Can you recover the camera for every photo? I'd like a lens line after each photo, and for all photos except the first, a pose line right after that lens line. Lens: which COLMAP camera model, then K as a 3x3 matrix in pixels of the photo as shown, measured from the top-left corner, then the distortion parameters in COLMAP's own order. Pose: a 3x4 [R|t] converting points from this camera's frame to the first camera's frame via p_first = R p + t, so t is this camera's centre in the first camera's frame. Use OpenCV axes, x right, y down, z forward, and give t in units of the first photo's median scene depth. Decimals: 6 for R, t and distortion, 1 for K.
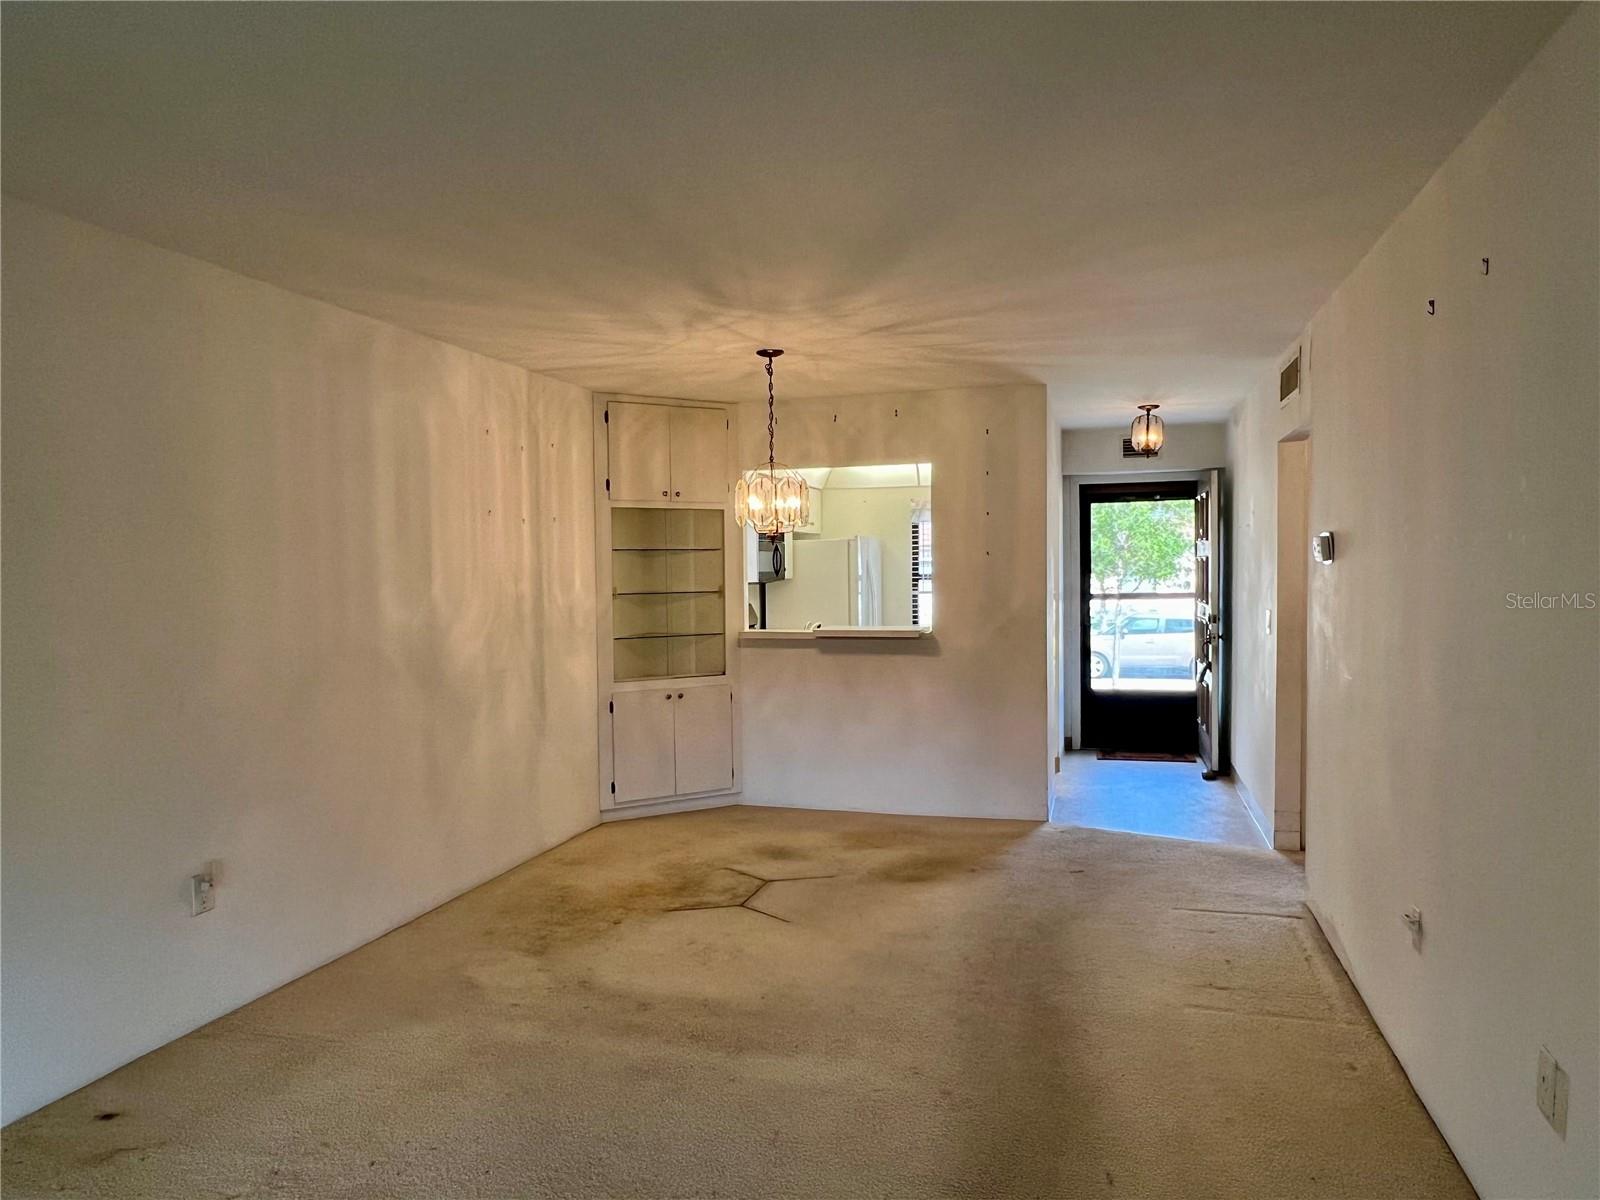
lens RADIAL K [[1077.5, 0, 794.7], [0, 1077.5, 607.0], [0, 0, 1]] dist [-0.002556, -0.003812]
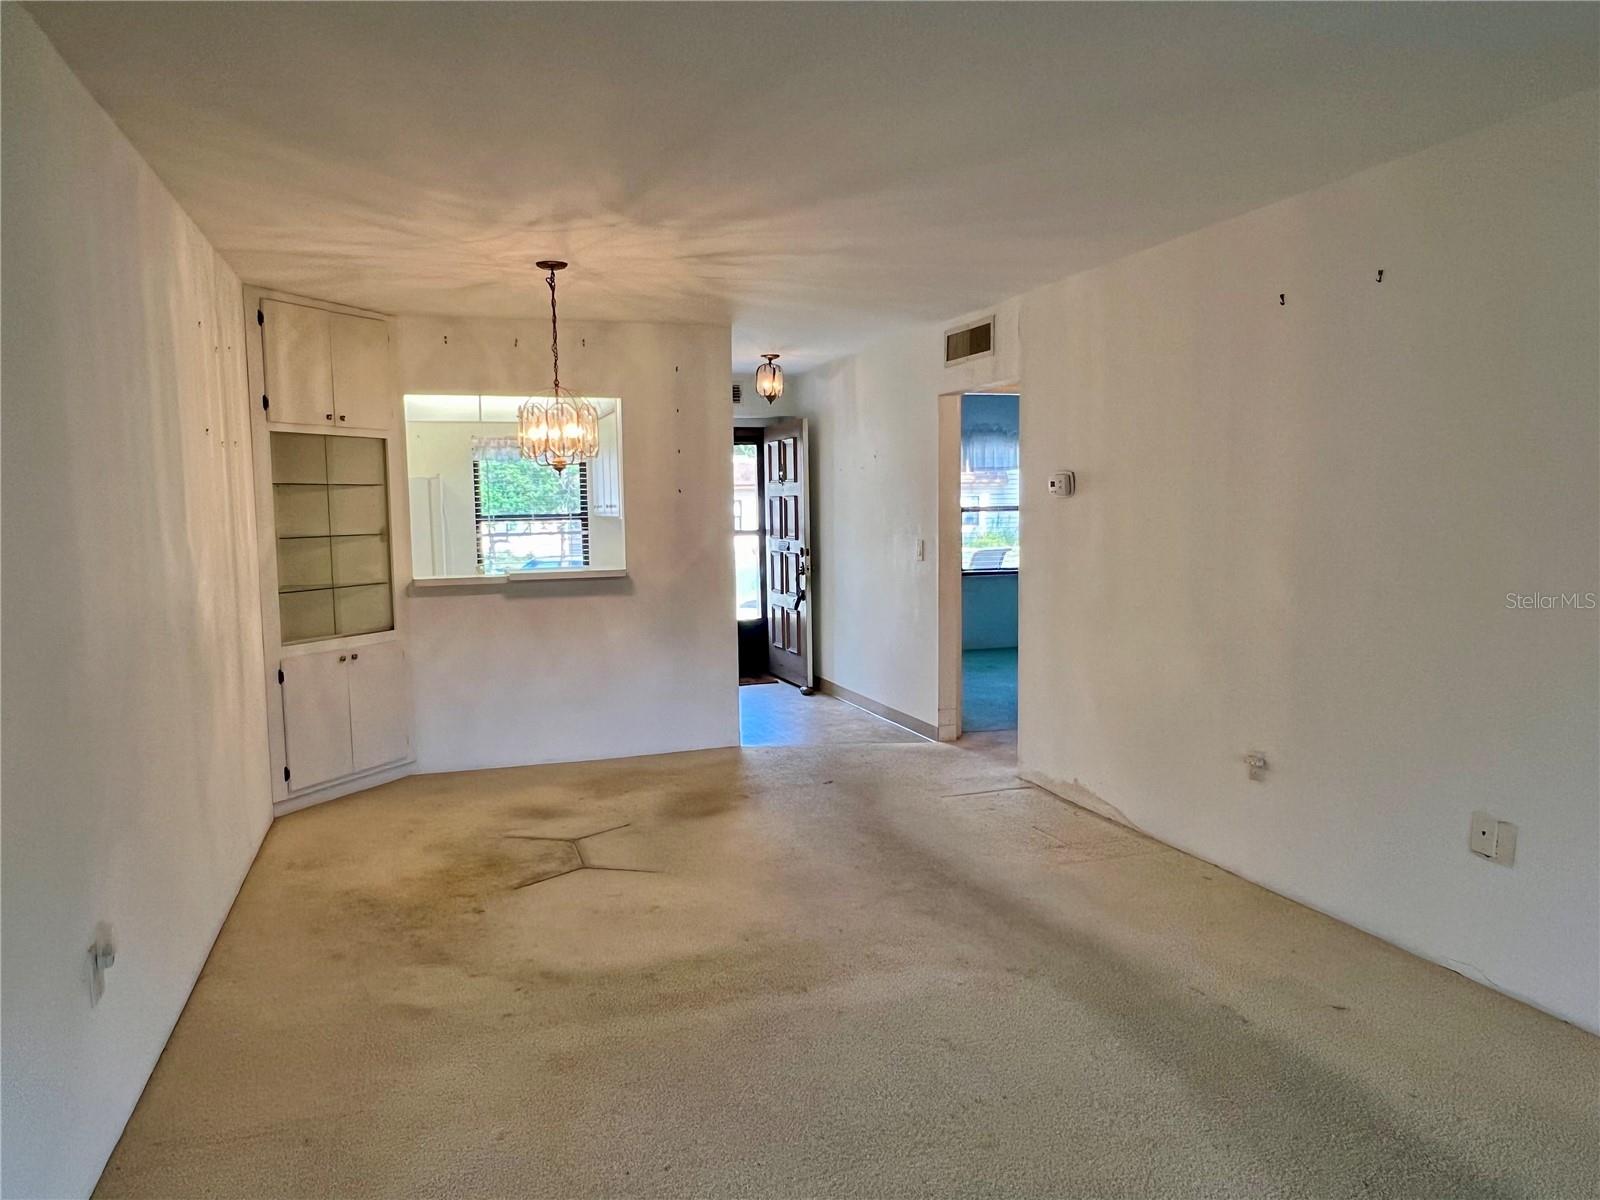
lens RADIAL K [[1077.5, 0, 789.1], [0, 1077.5, 601.6], [0, 0, 1]] dist [-0.002556, -0.003812]
pose [[0.822674, -0.052462, 0.566087, -0.343088], [0.027653, 0.998247, 0.052325, 0.004277], [-0.567840, -0.027392, 0.822683, 0.118757]]
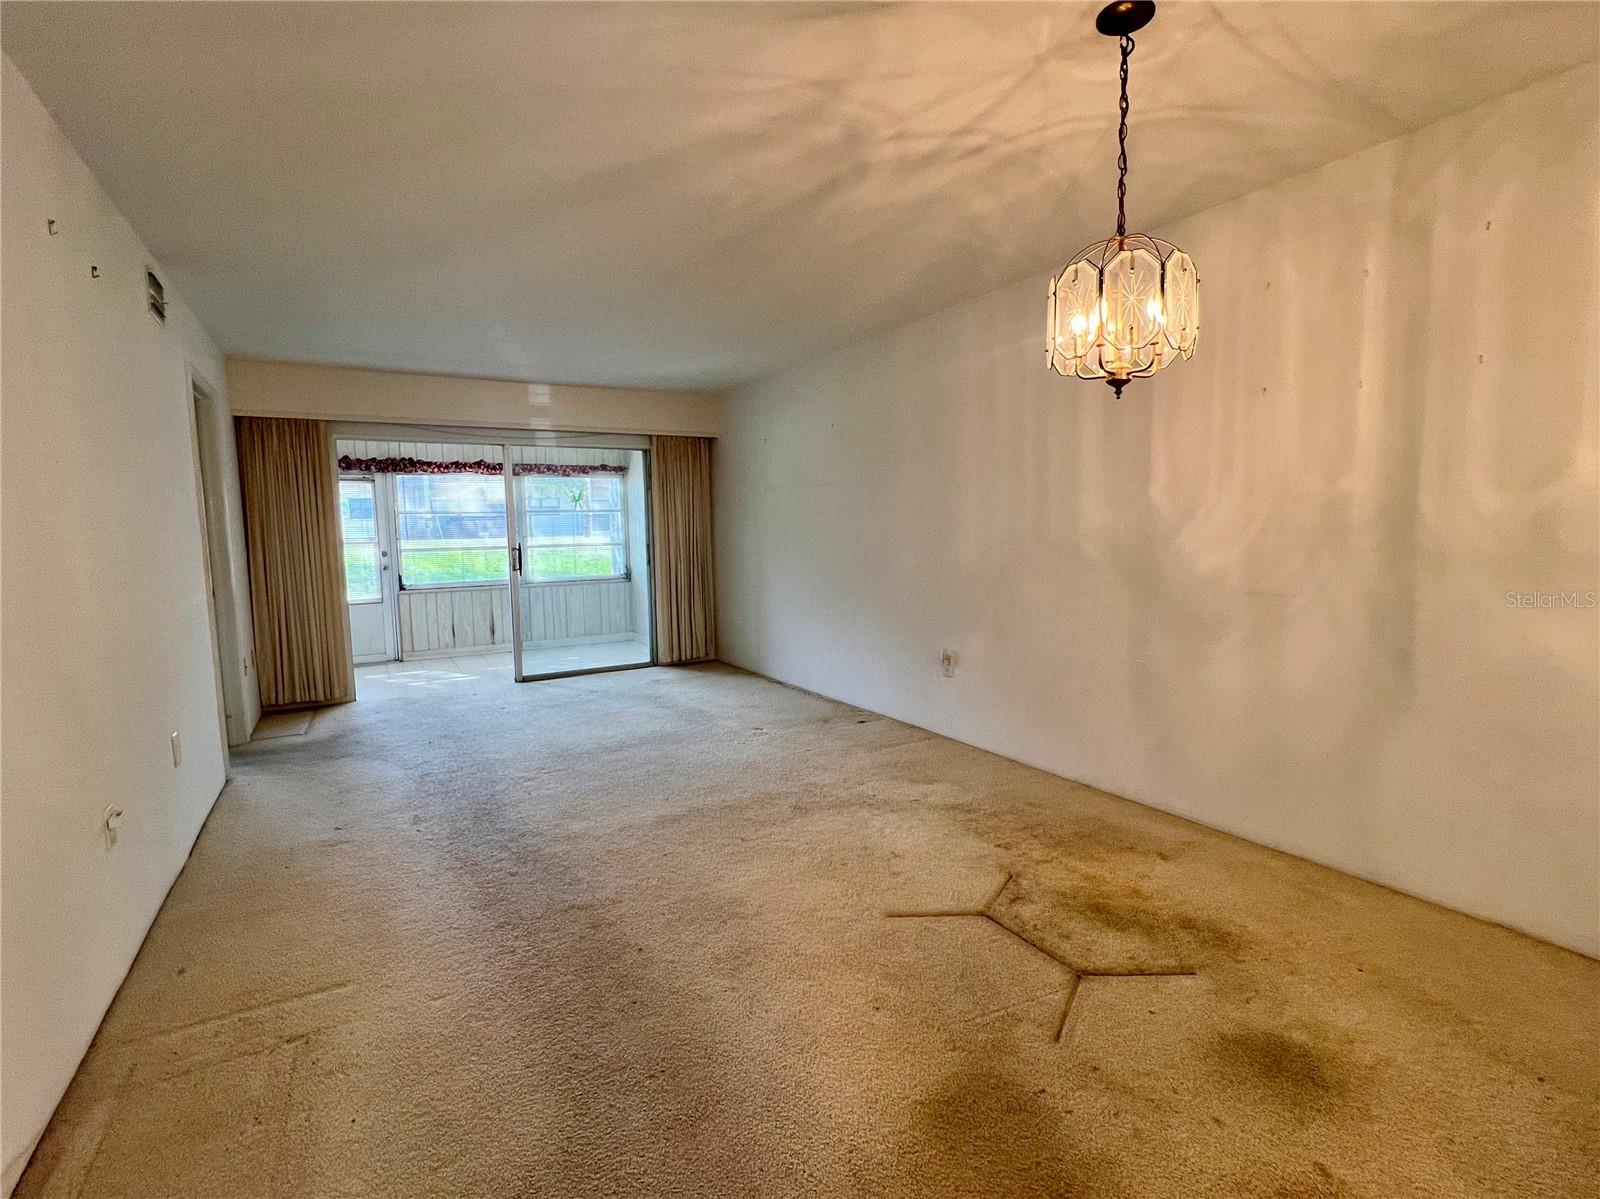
lens RADIAL K [[751.0, 0, 788.8], [0, 751.0, 594.7], [0, 0, 1]] dist [0.004236, 0.000427]
pose [[-0.692189, 0.095966, -0.715308, 0.327347], [0.003565, 0.991563, 0.129578, -0.010814], [0.721707, 0.087143, -0.686691, 1.022638]]
